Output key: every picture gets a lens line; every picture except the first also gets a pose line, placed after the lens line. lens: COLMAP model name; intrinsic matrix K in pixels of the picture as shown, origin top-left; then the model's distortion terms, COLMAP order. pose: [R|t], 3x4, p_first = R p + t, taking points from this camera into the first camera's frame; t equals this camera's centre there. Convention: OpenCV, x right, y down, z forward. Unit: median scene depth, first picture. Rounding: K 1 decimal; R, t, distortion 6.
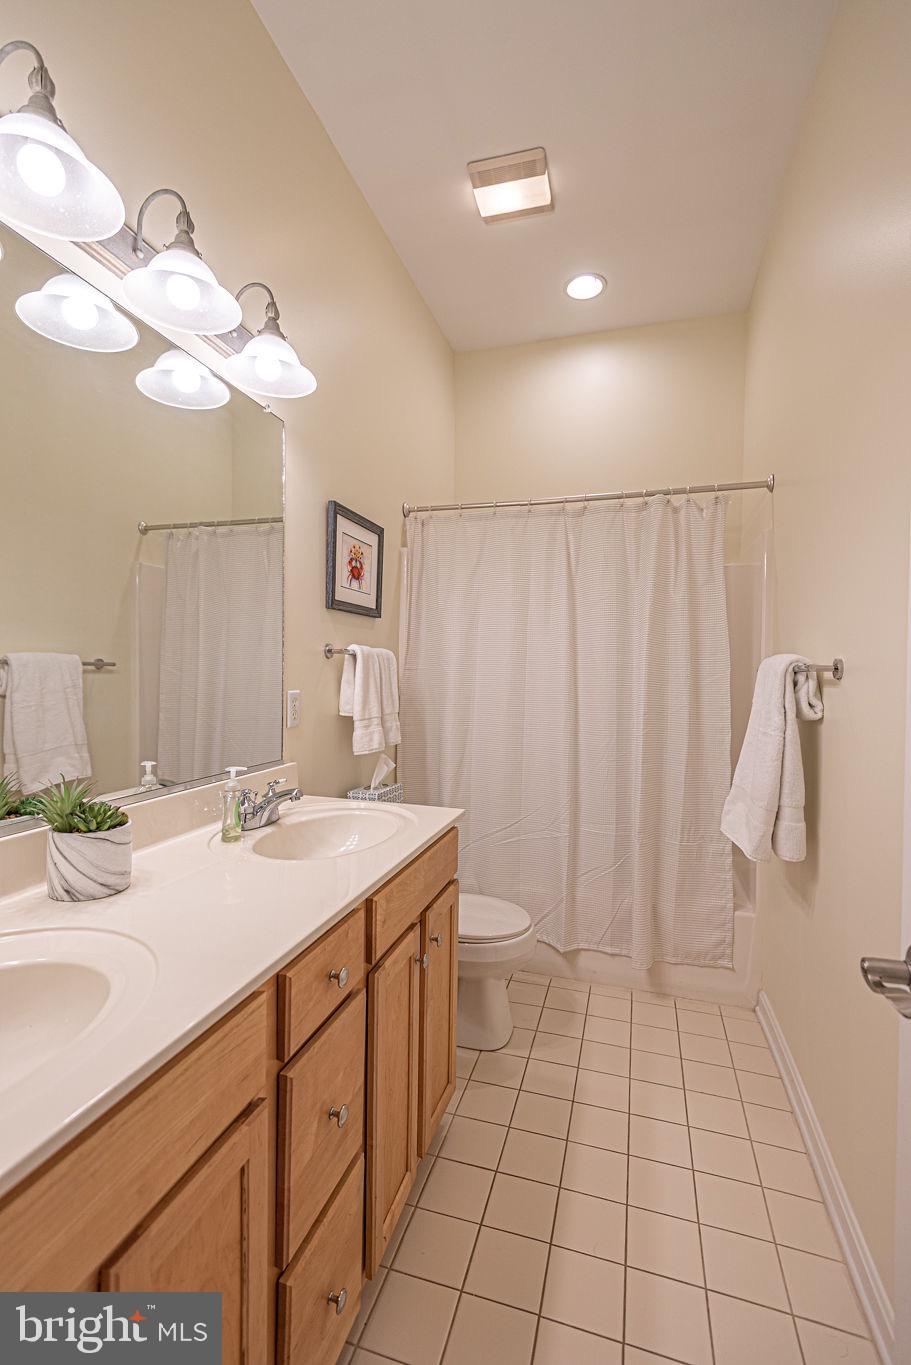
lens RADIAL K [[629.6, 0, 446.4], [0, 629.6, 673.9], [0, 0, 1]] dist [0.022448, -0.011787]
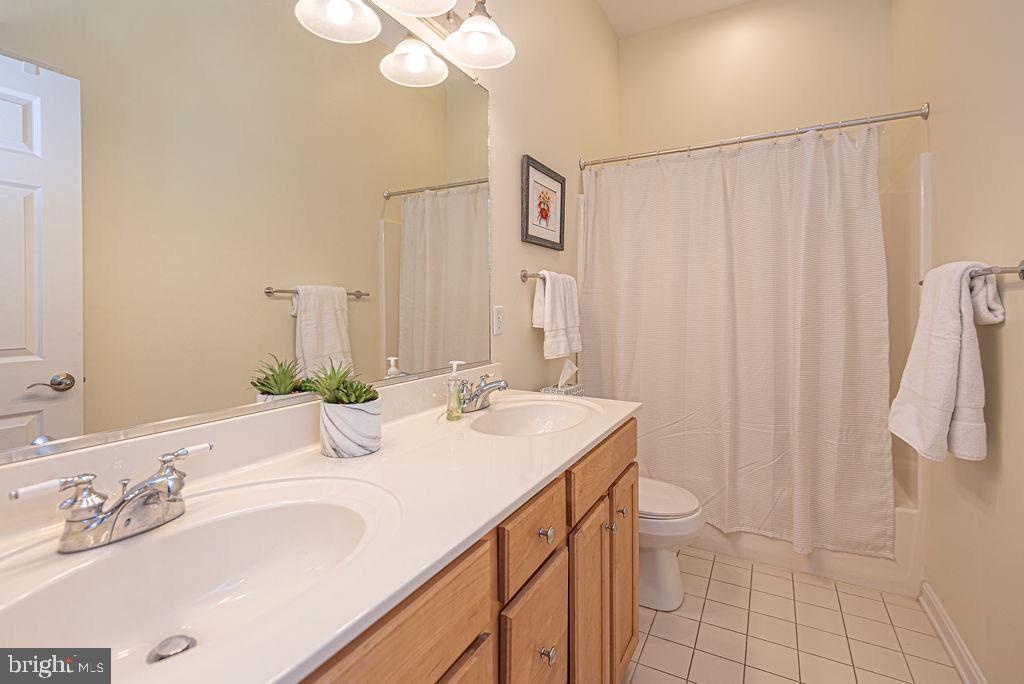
lens RADIAL K [[472.3, 0, 507.2], [0, 472.3, 309.8], [0, 0, 1]] dist [0.022448, -0.011787]
pose [[0.980036, -0.015527, -0.198215, -0.038996], [0.013441, 0.999839, -0.011862, 0.047592], [0.198368, 0.008961, 0.980087, 0.080814]]
